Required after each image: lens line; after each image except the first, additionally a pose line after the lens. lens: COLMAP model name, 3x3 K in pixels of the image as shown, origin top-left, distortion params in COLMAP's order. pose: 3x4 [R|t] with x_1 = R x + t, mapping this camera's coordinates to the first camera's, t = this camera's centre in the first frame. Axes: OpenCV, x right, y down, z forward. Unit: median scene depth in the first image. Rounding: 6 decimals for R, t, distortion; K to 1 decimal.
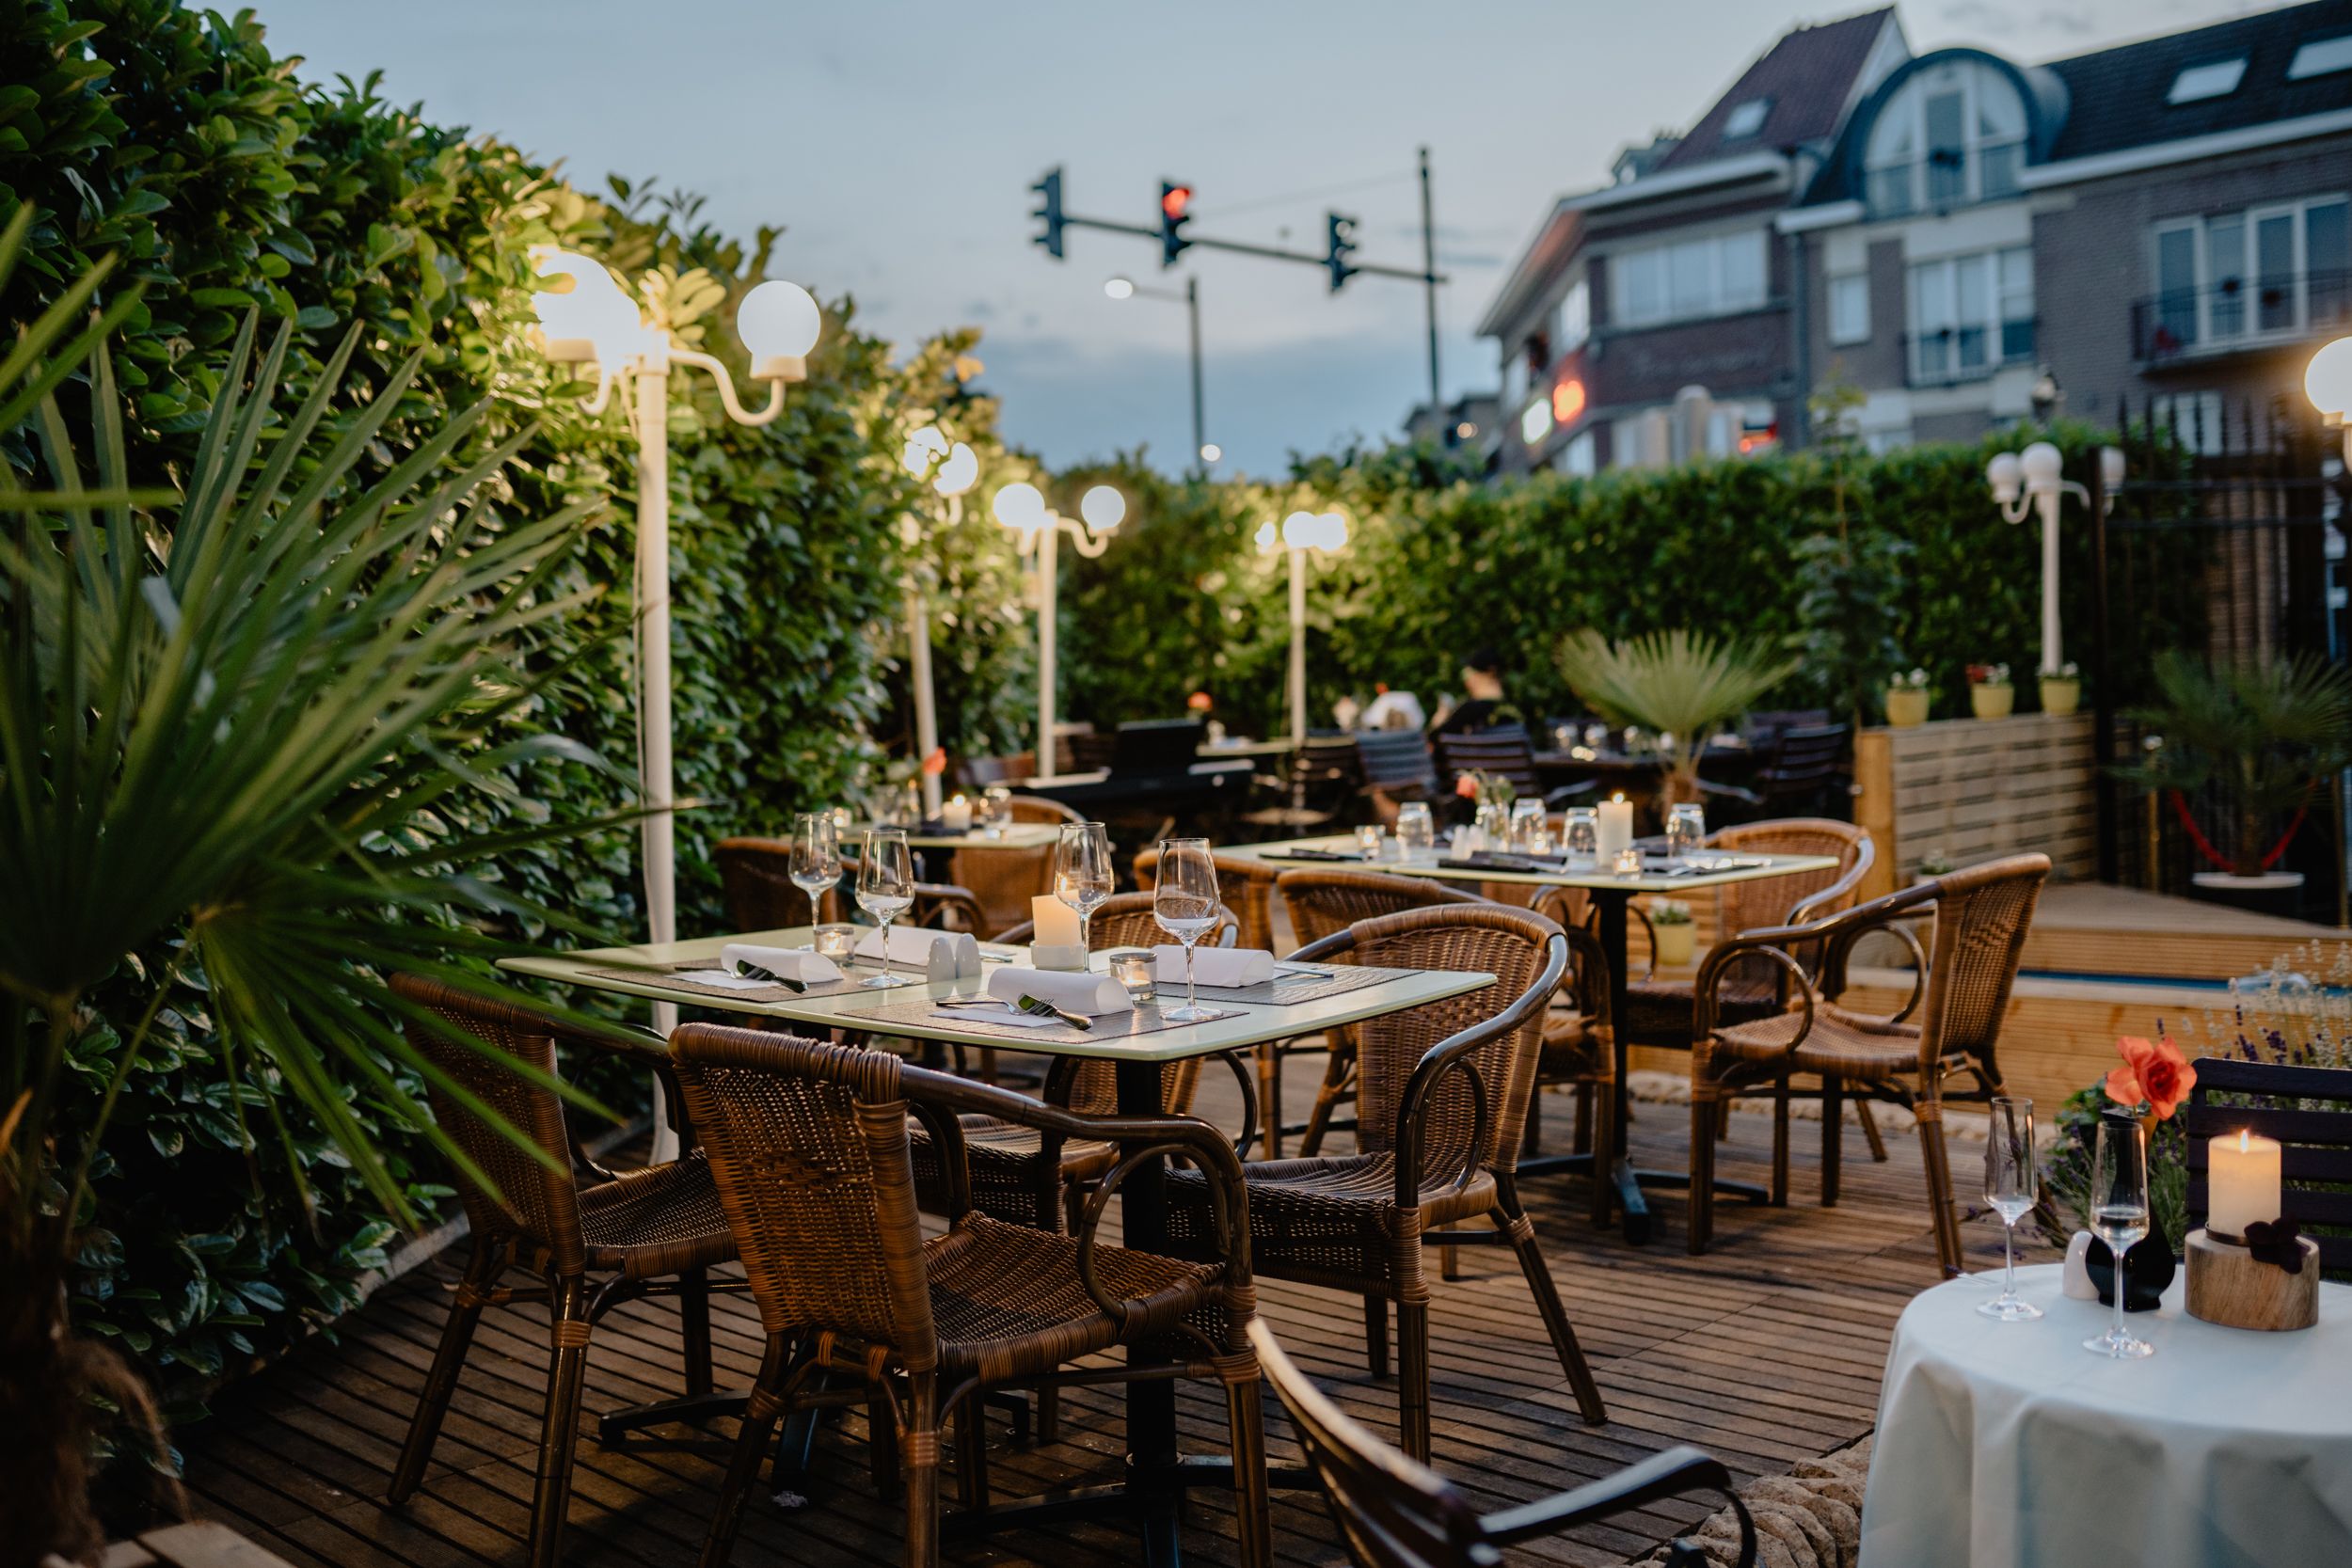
lens RADIAL K [[2383.7, 0, 1178.4], [0, 2383.7, 746.8], [0, 0, 1]] dist [-0.067614, 0.124865]
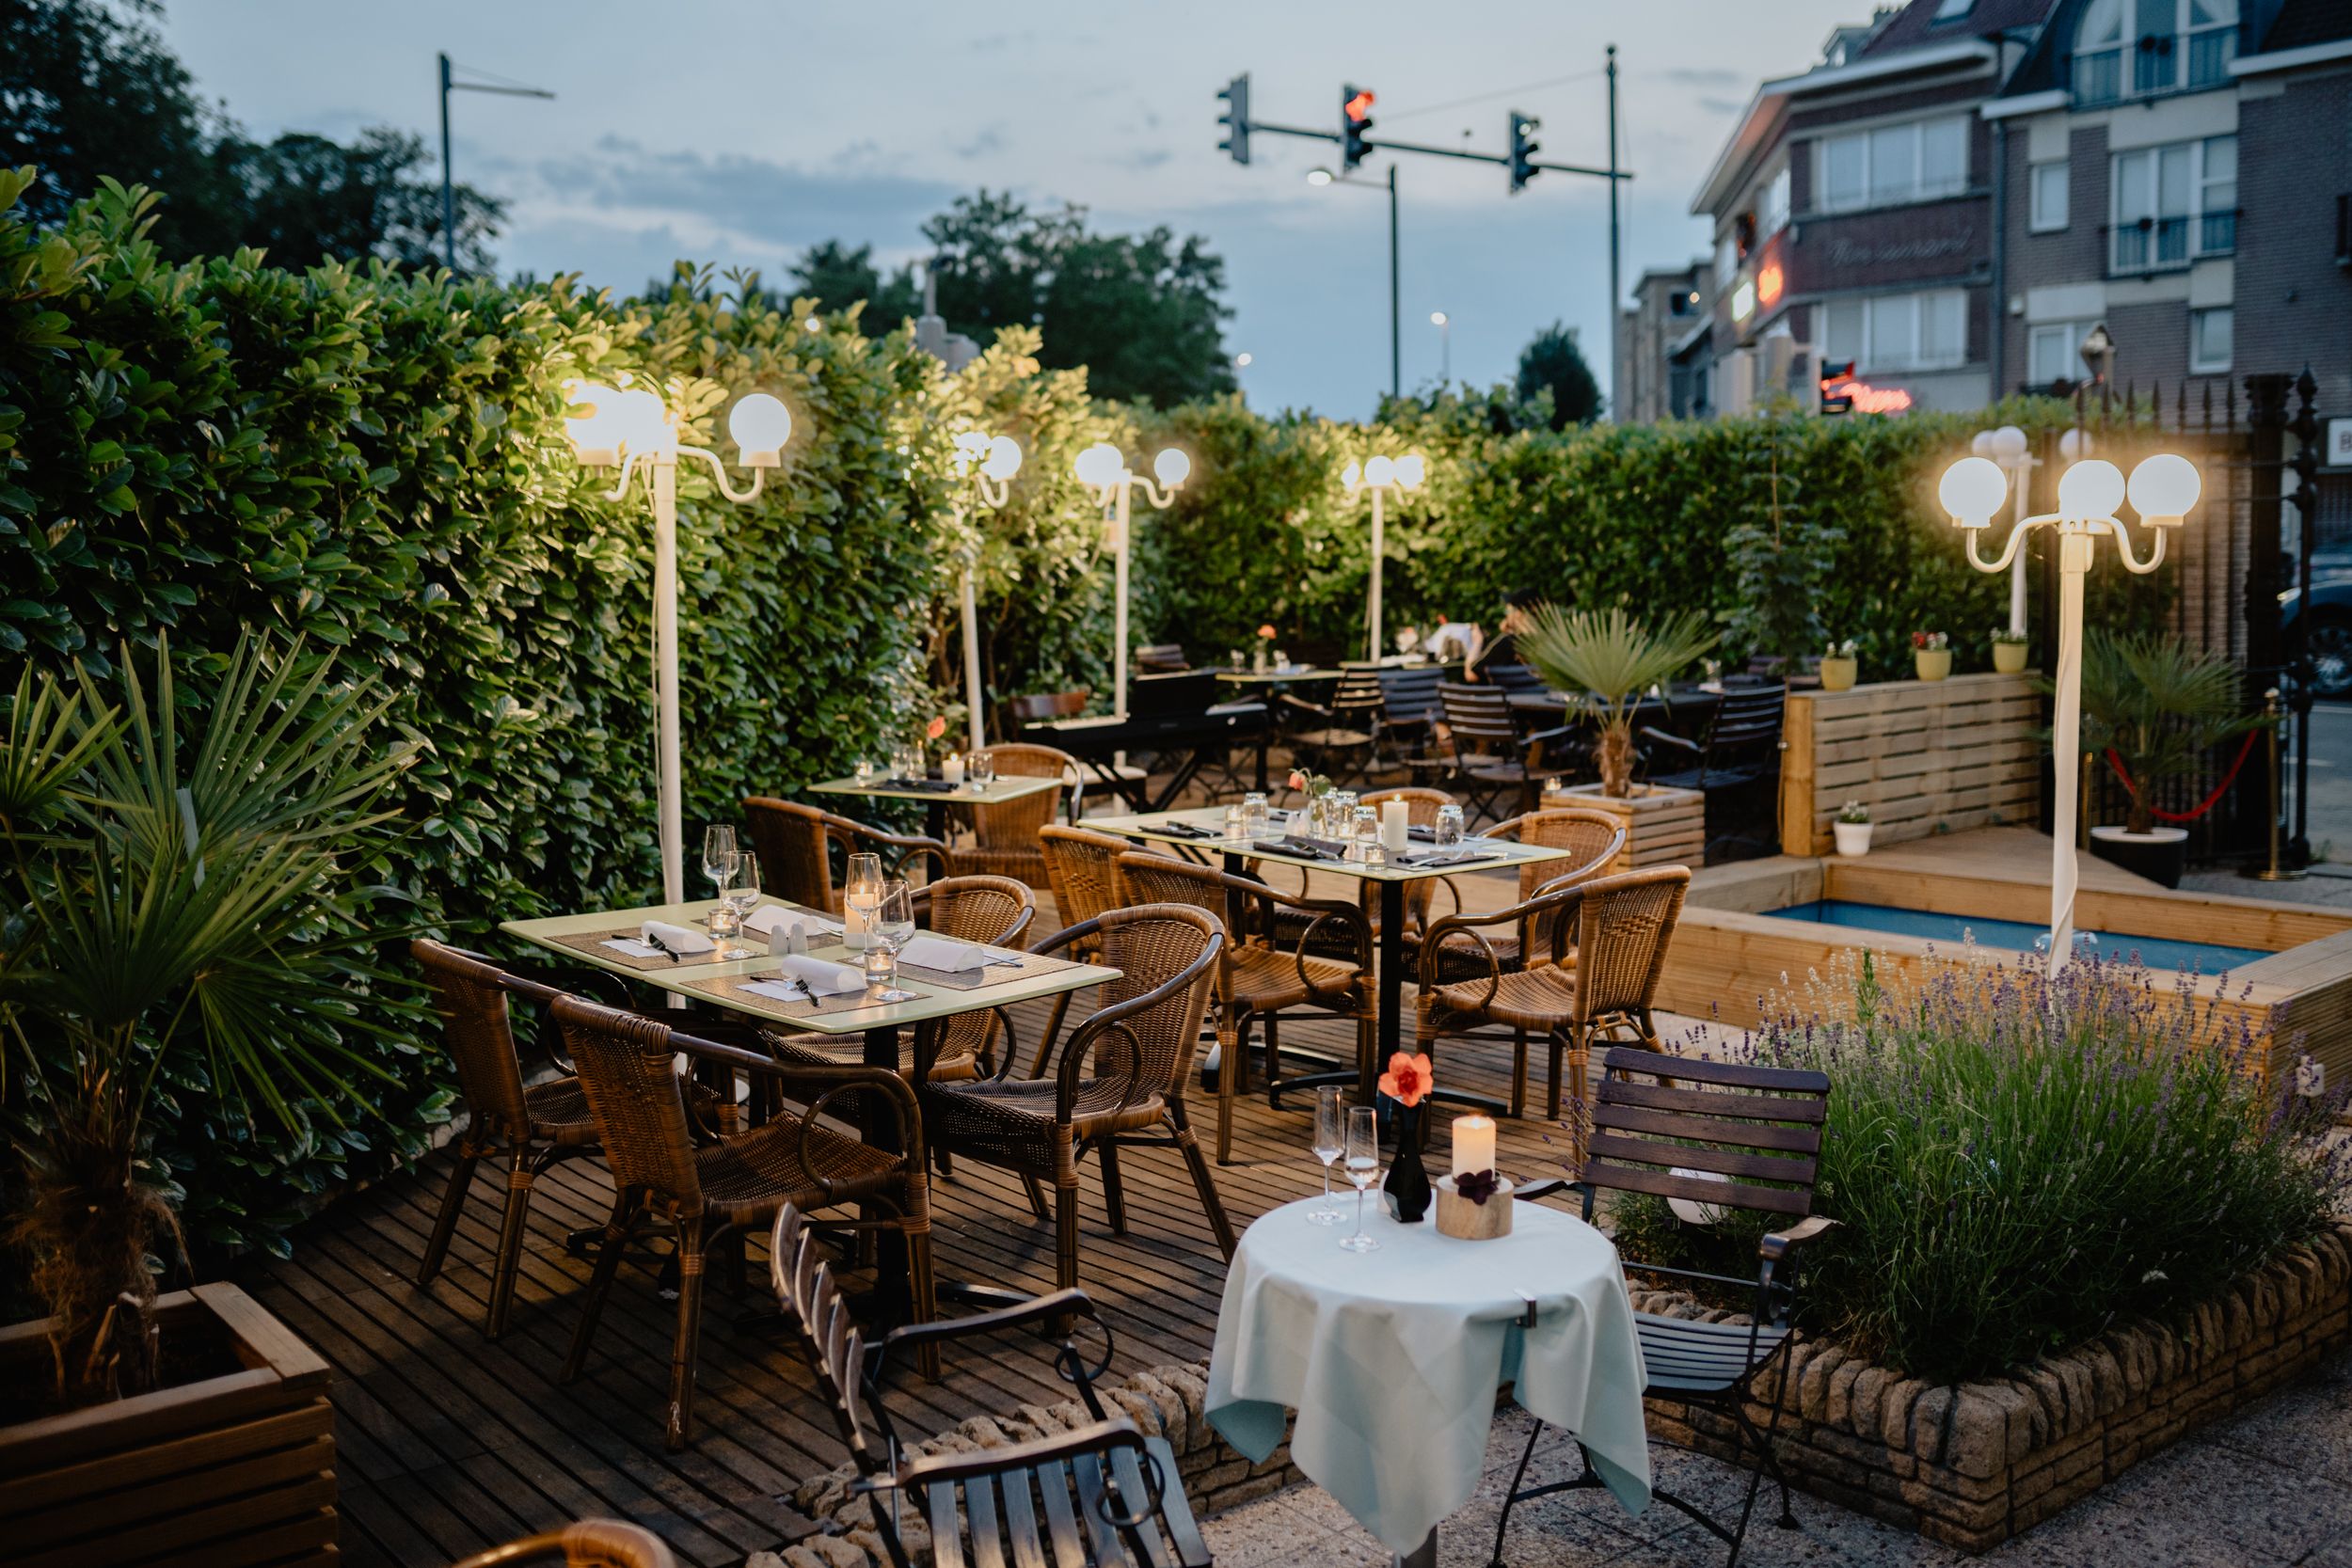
lens RADIAL K [[2383.7, 0, 1178.4], [0, 2383.7, 746.8], [0, 0, 1]] dist [-0.067614, 0.124865]
pose [[0.993501, 0.027709, -0.110399, 0.091164], [-0.020133, 0.997403, 0.069151, -0.040754], [0.112028, -0.066479, 0.991479, -0.126535]]
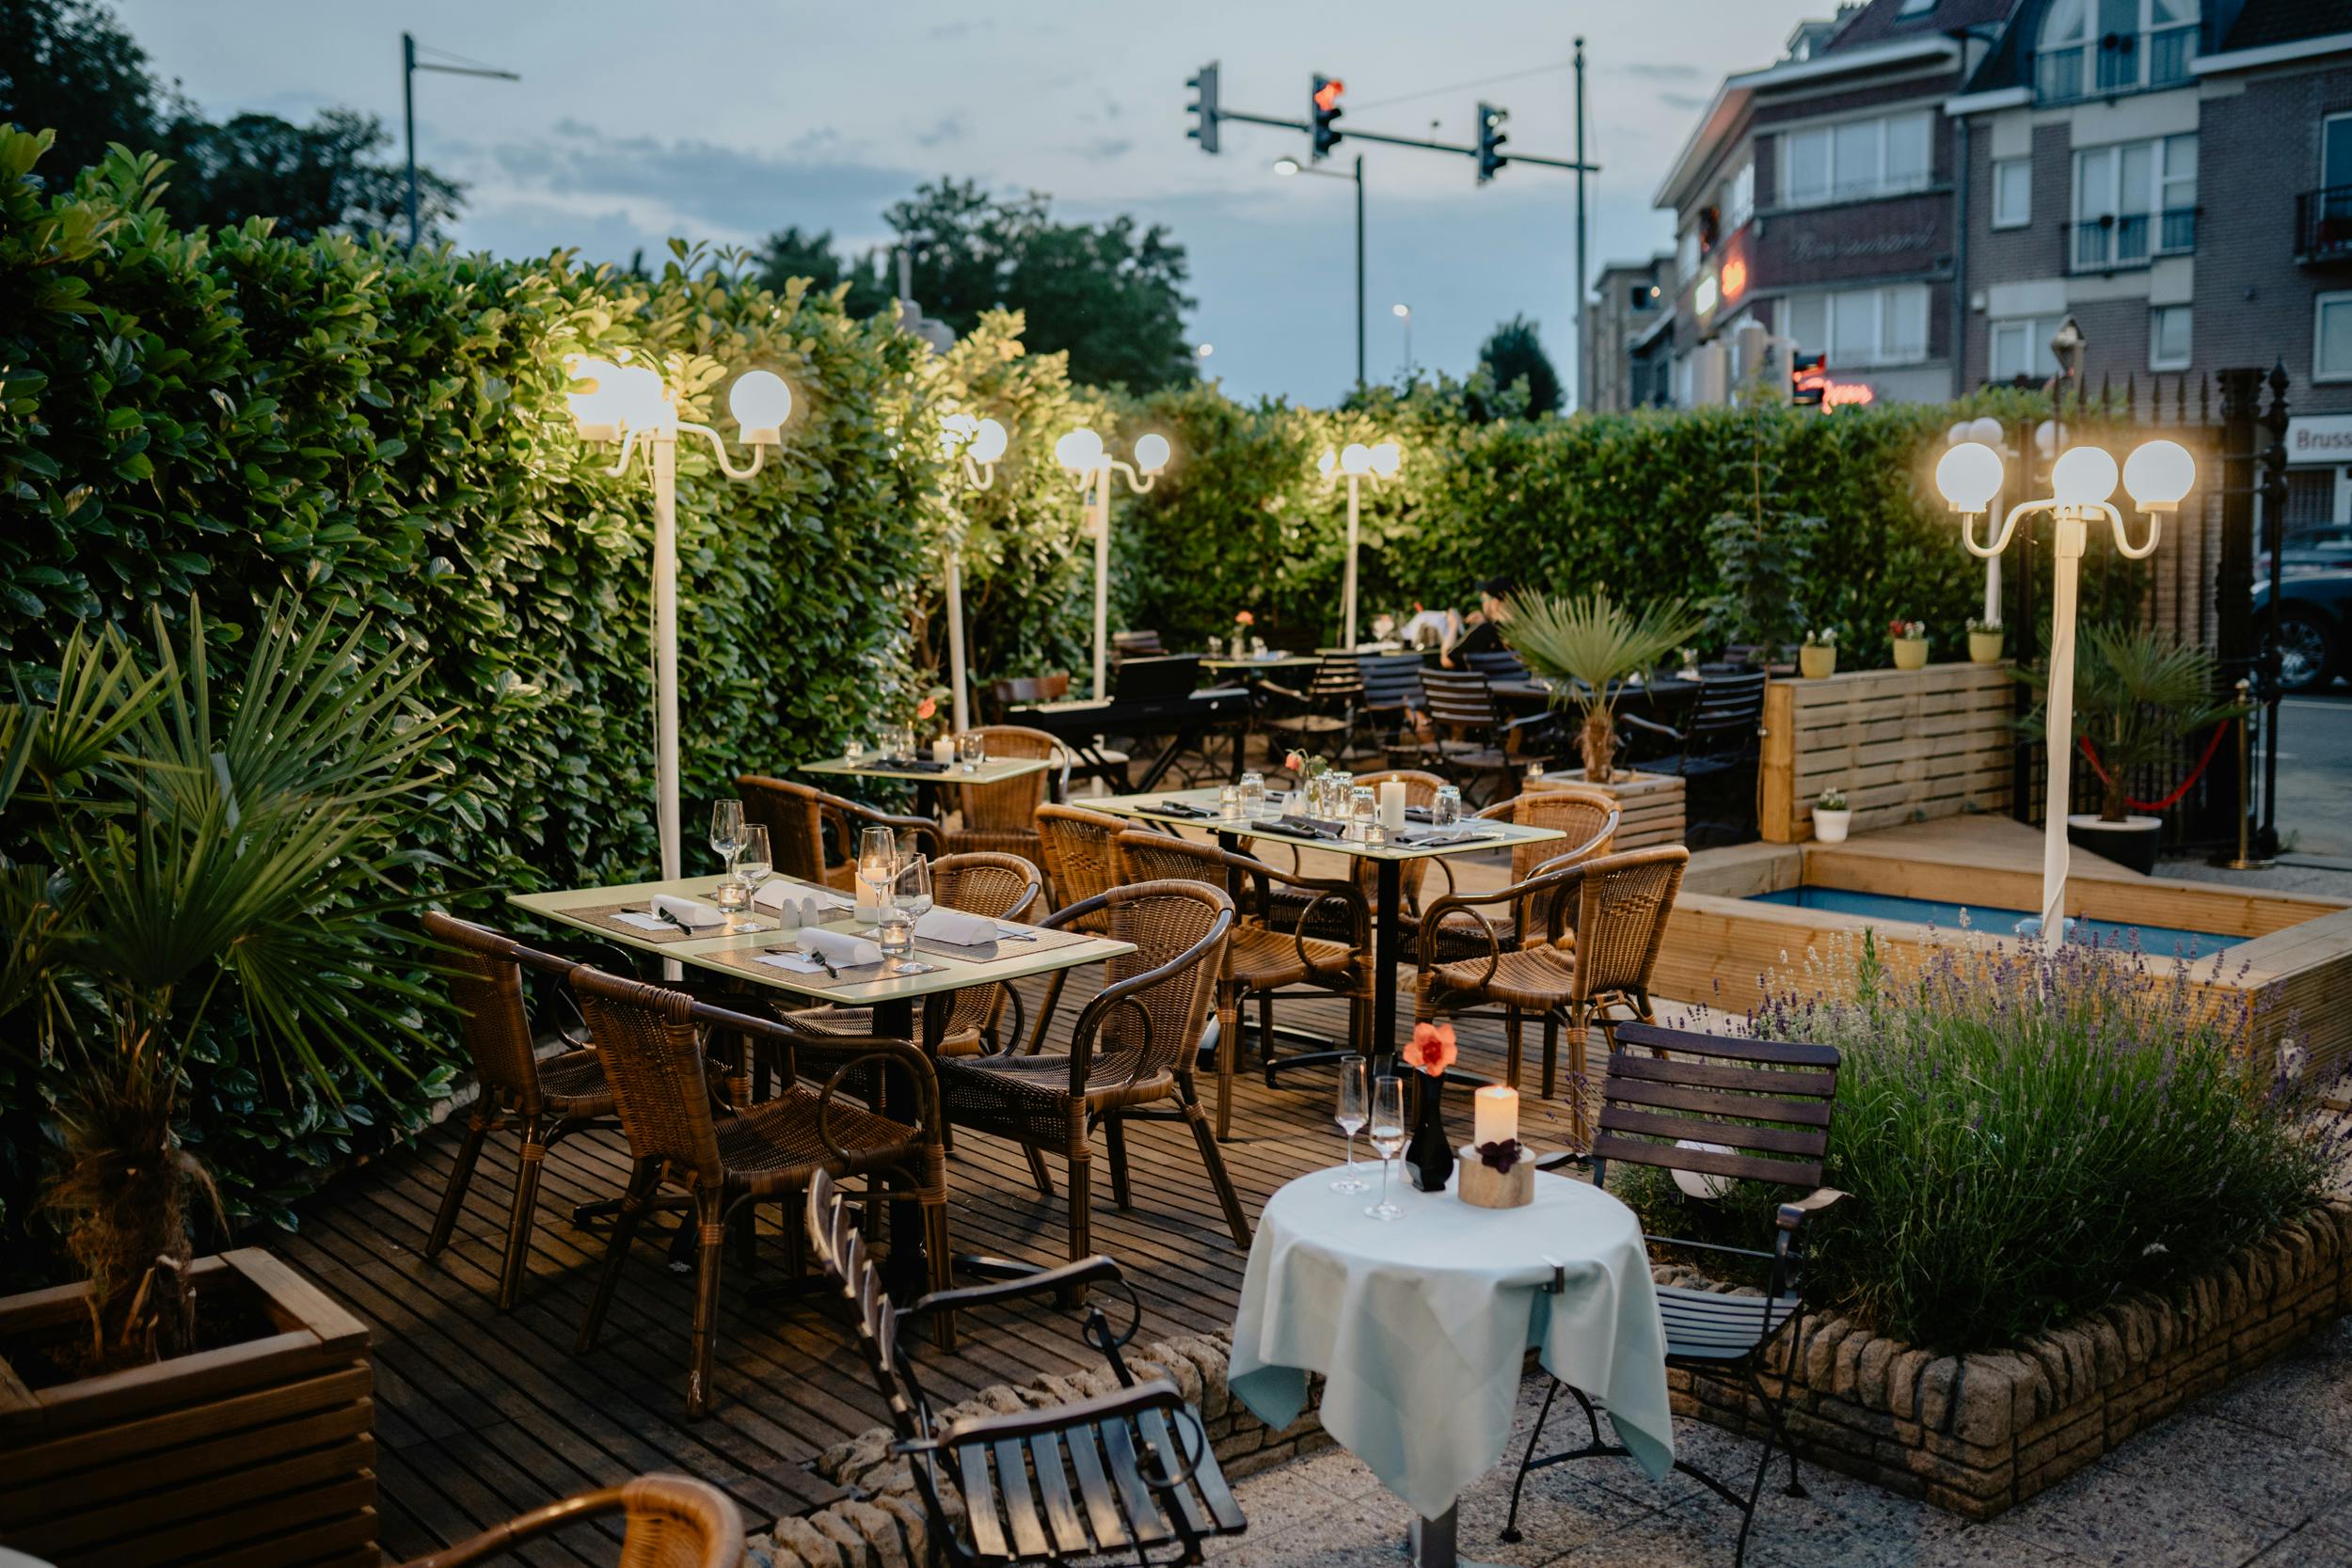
lens RADIAL K [[2384.0, 0, 1175.4], [0, 2384.0, 759.2], [0, 0, 1]] dist [-0.069095, 0.130440]
pose [[0.995172, 0.033625, -0.092203, 0.080855], [-0.026514, 0.996656, 0.077290, -0.037684], [0.094494, -0.074472, 0.992736, -0.129671]]
